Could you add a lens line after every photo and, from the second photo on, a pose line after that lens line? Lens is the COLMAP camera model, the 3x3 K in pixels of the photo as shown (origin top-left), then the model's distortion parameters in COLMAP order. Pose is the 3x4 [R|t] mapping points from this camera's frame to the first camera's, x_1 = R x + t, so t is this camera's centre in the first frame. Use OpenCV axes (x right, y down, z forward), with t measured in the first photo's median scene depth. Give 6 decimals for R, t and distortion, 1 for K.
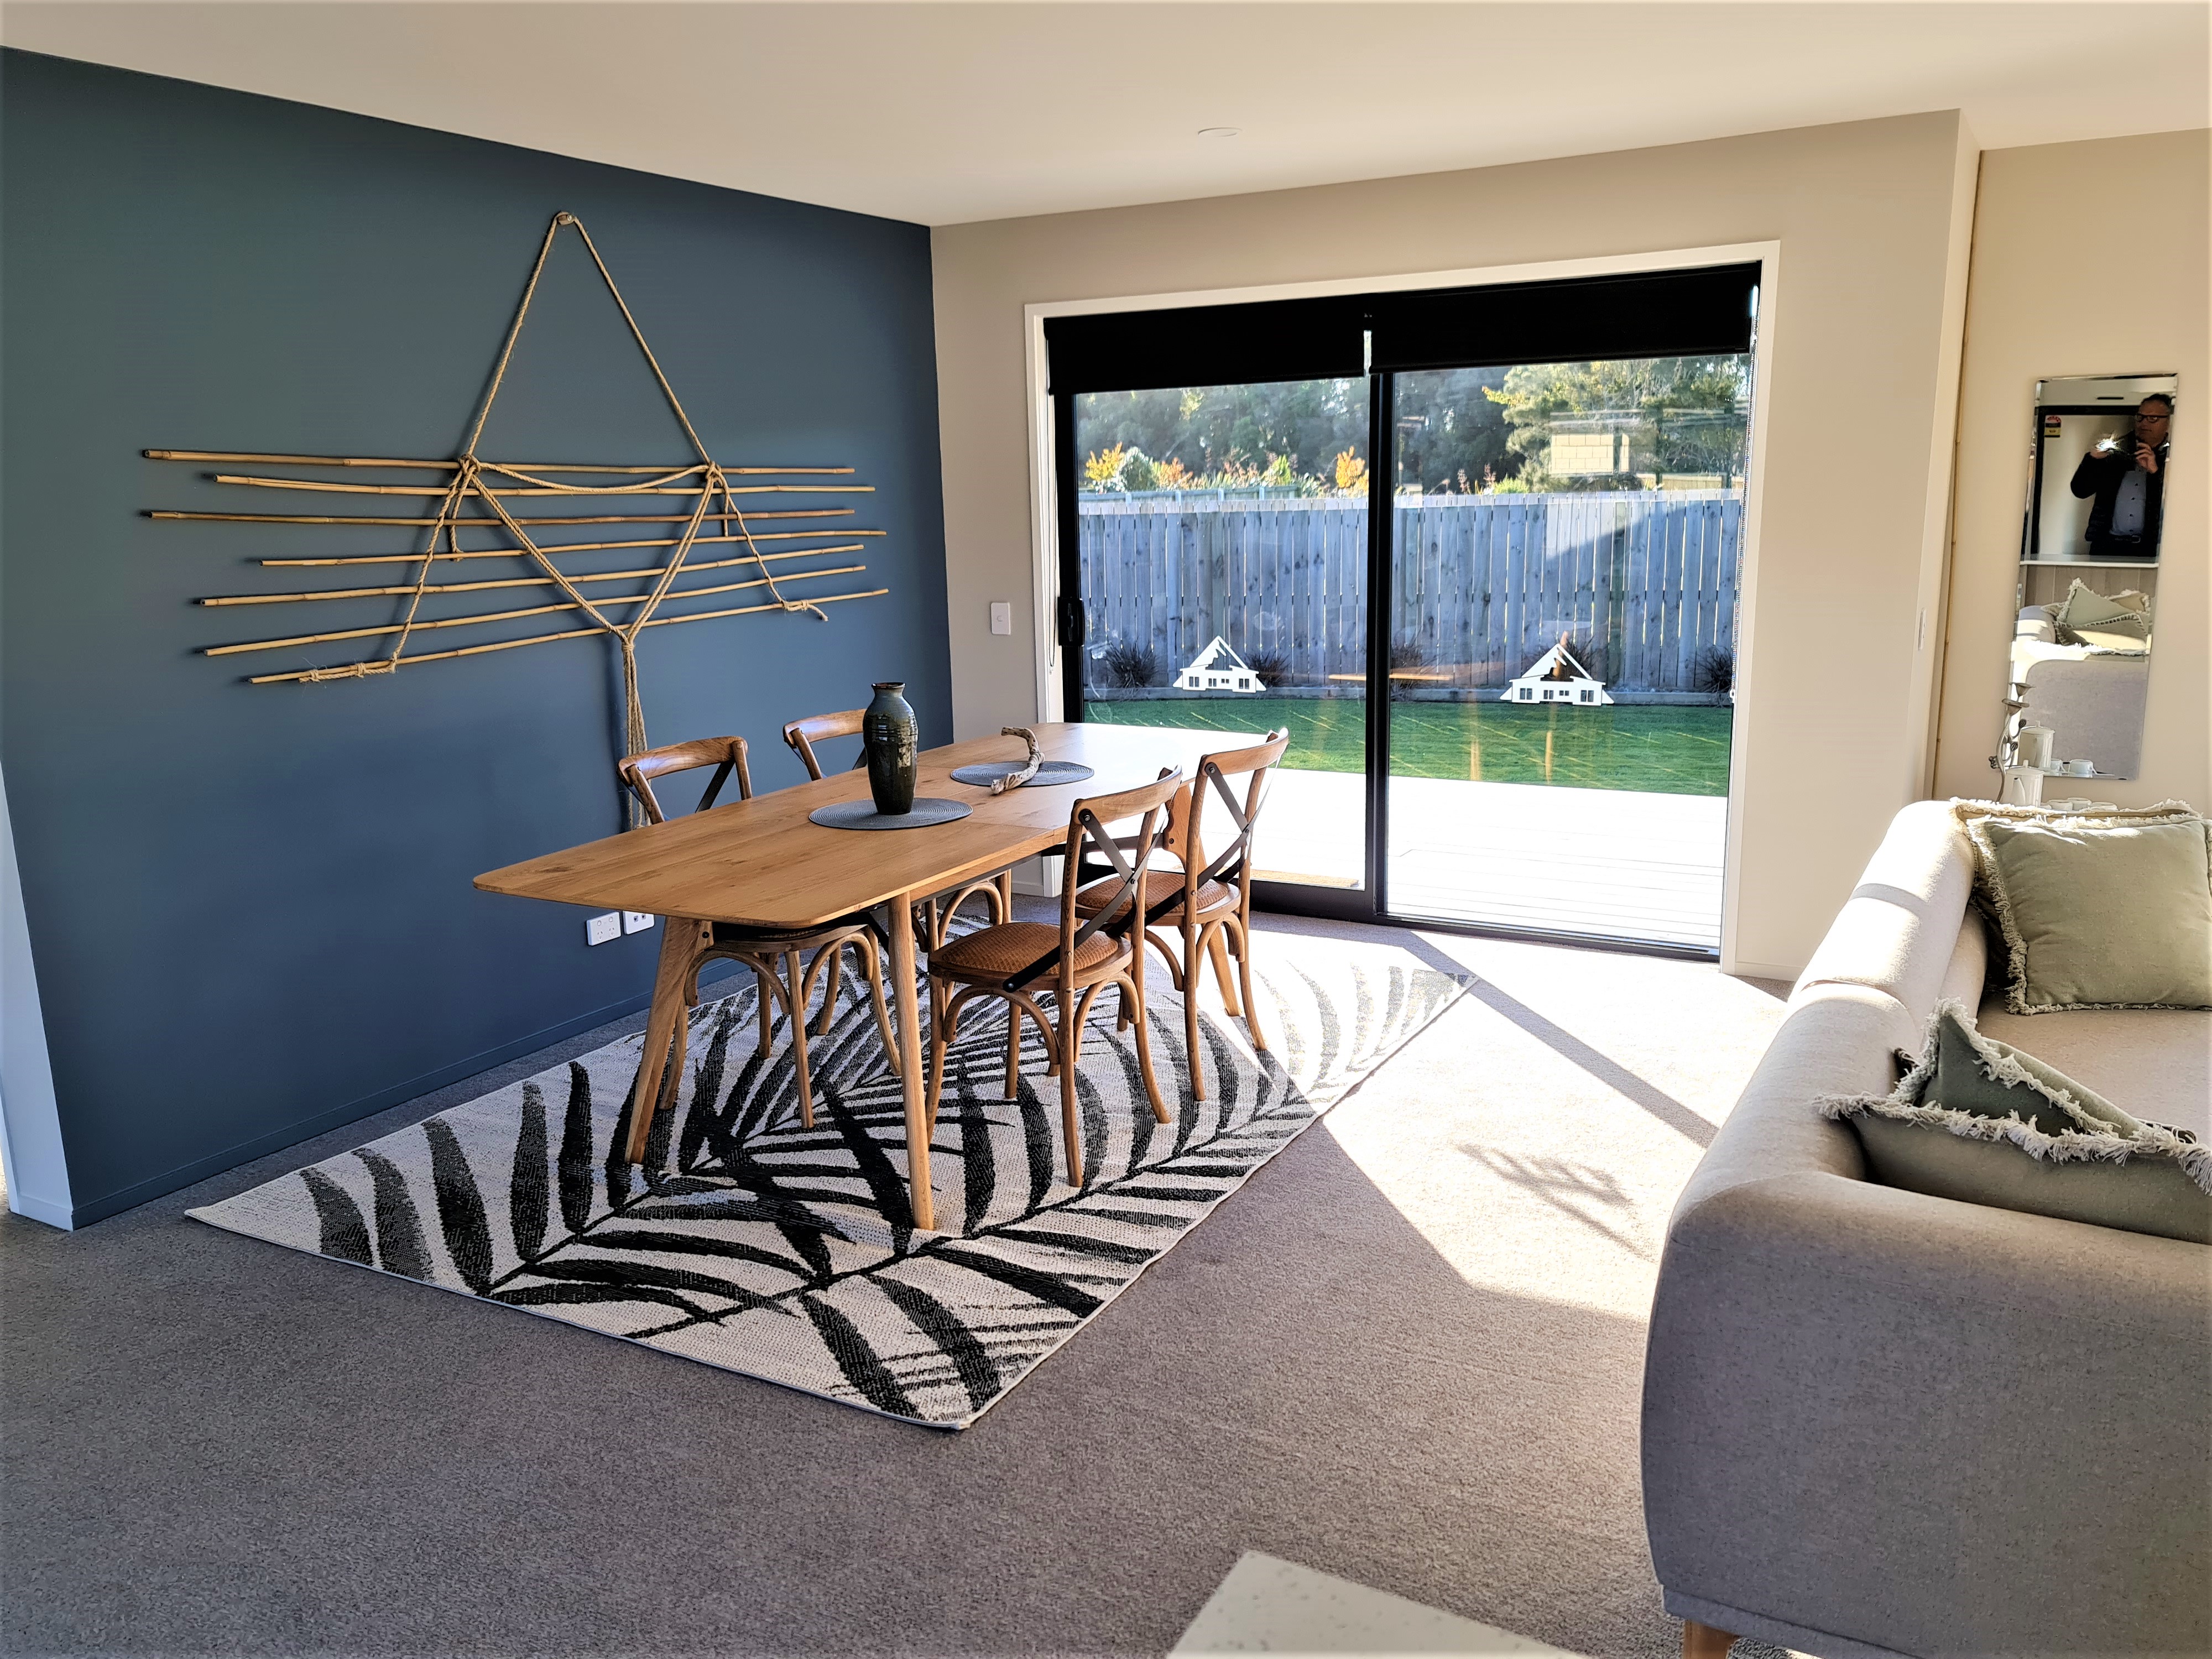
lens RADIAL K [[1725.9, 0, 1097.1], [0, 1725.9, 840.0], [0, 0, 1]] dist [0.054270, -0.017909]
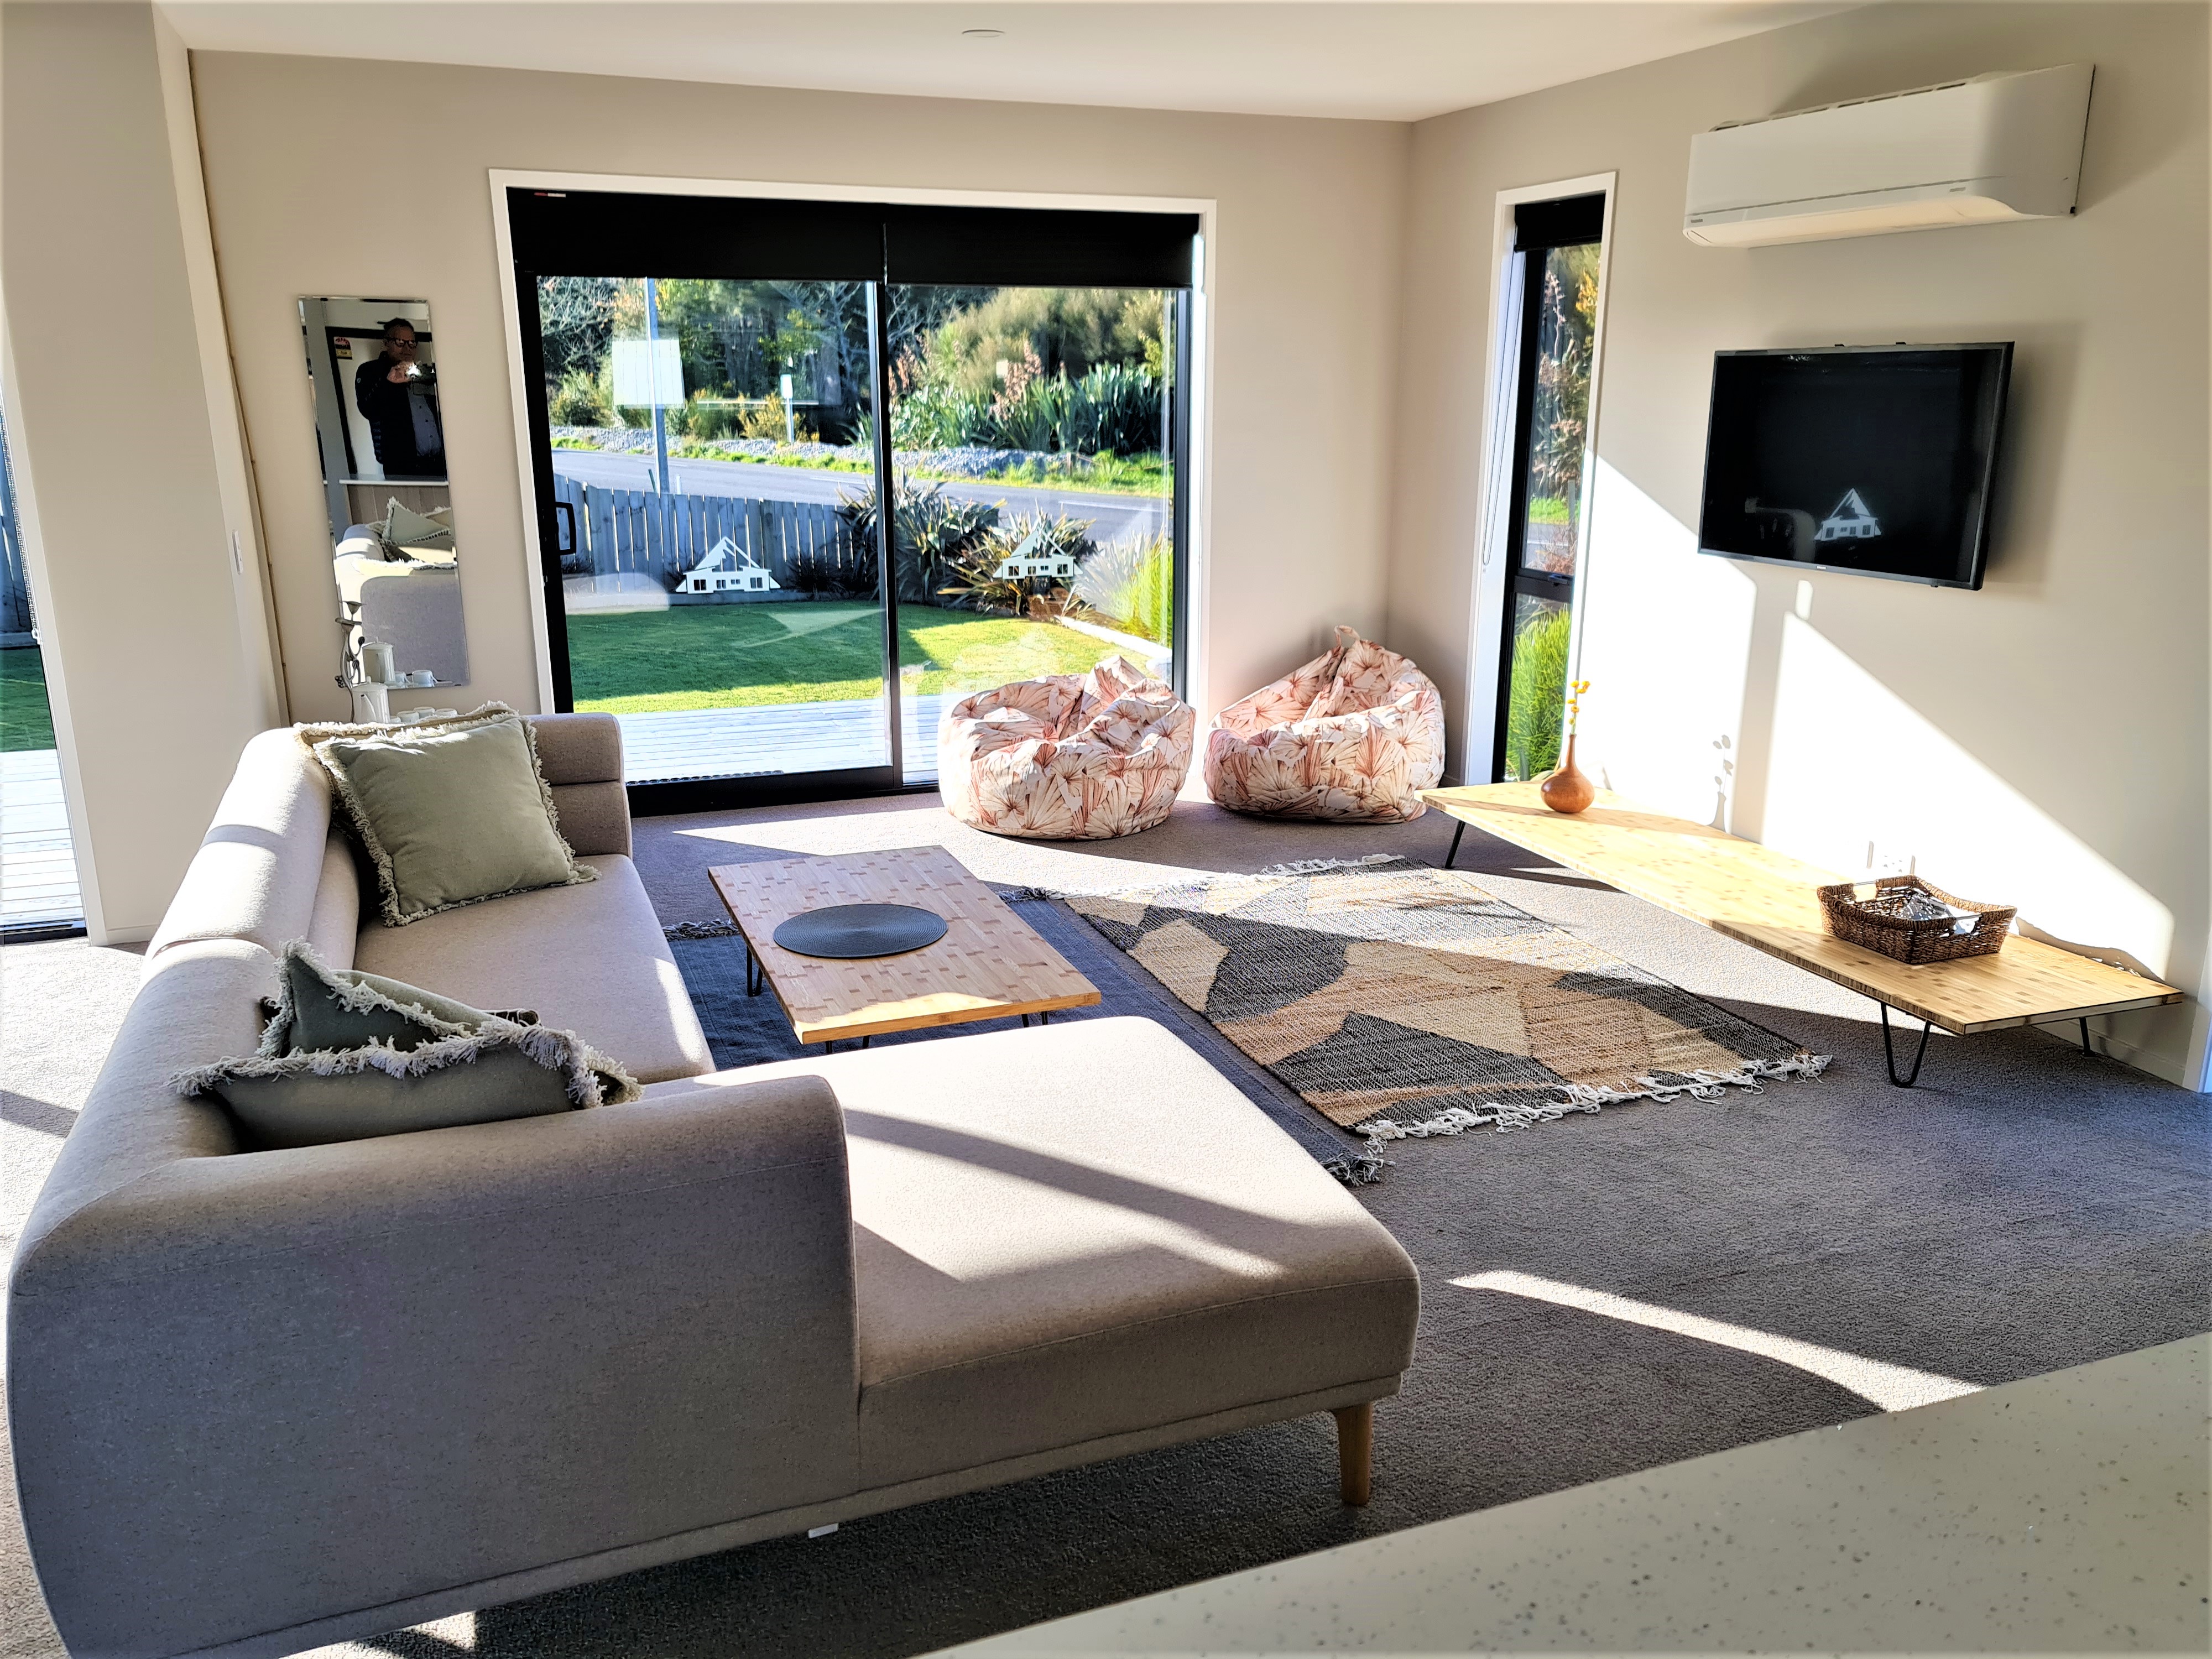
lens RADIAL K [[1725.9, 0, 1108.7], [0, 1725.9, 832.4], [0, 0, 1]] dist [0.054270, -0.017909]
pose [[0.635864, -0.175156, 0.751663, 0.035558], [0.145025, 0.983675, 0.106538, -0.002576], [-0.758054, 0.041266, 0.650885, 0.017399]]
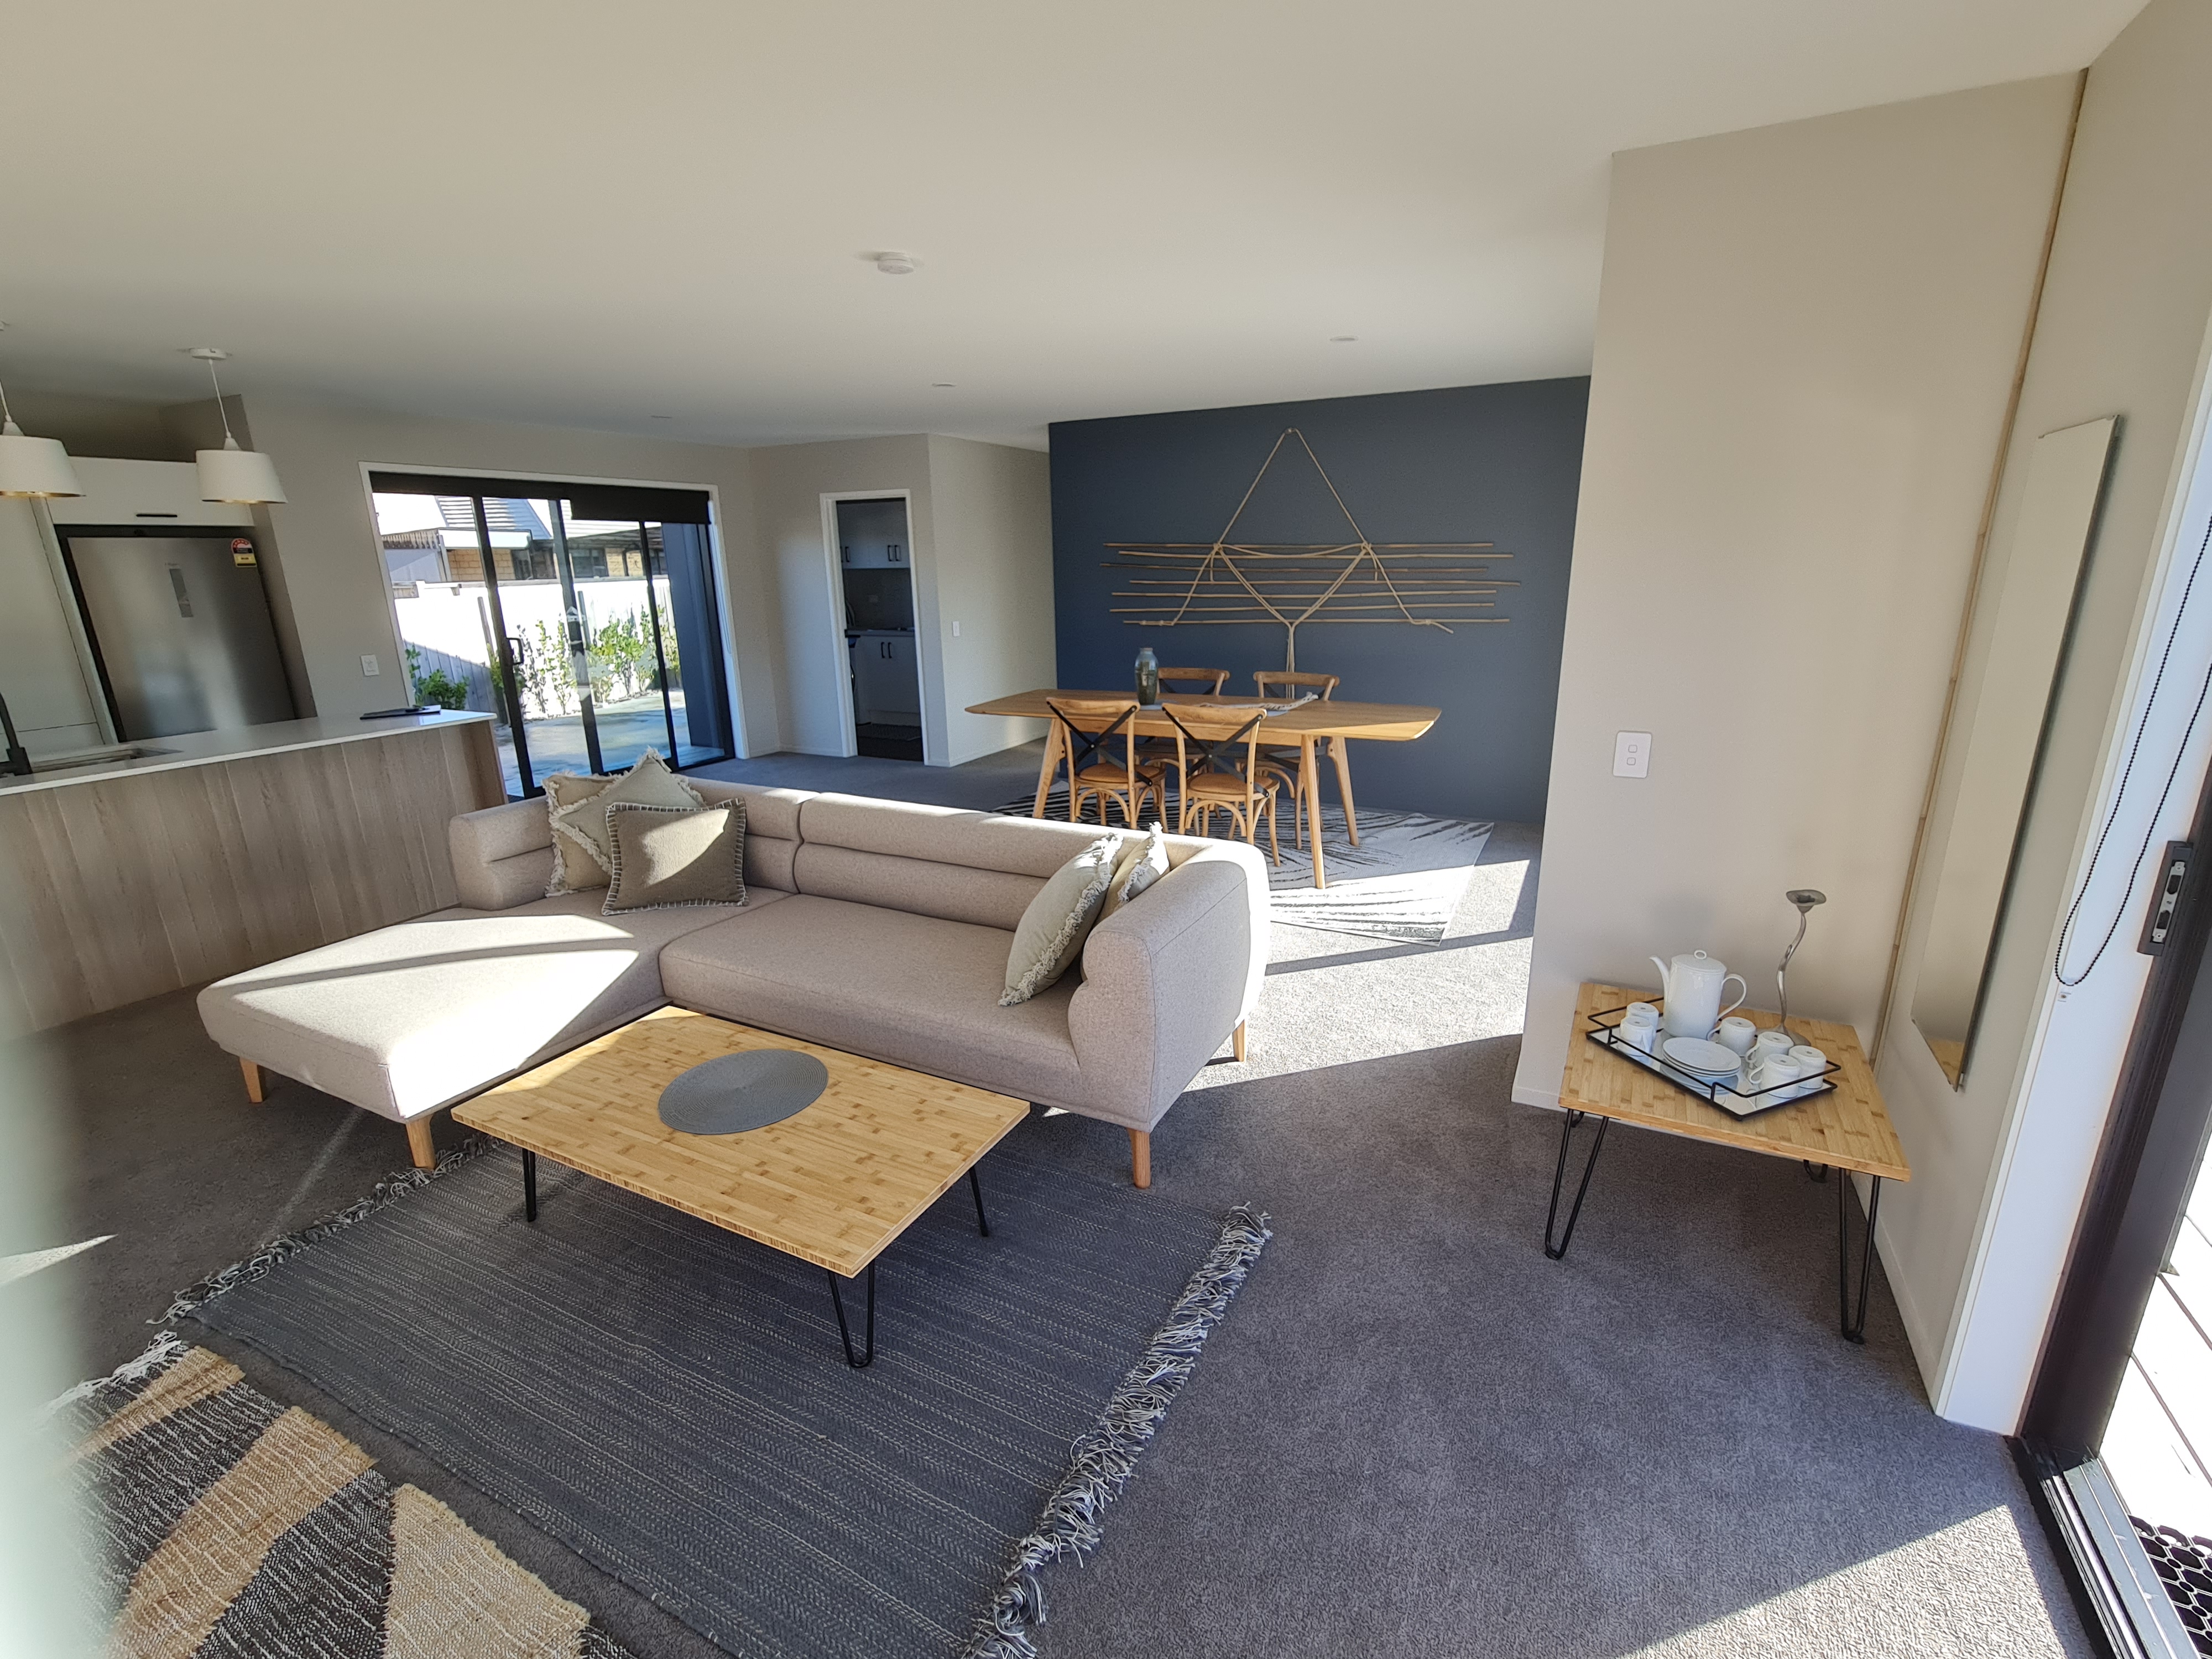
lens RADIAL K [[979.1, 0, 1110.0], [0, 979.1, 826.5], [0, 0, 1]] dist [-0.003330, -0.000236]
pose [[0.038933, 0.289018, -0.956532, 1.202394], [-0.193091, 0.941391, 0.276584, -0.219750], [0.980408, 0.173930, 0.092458, 0.897368]]
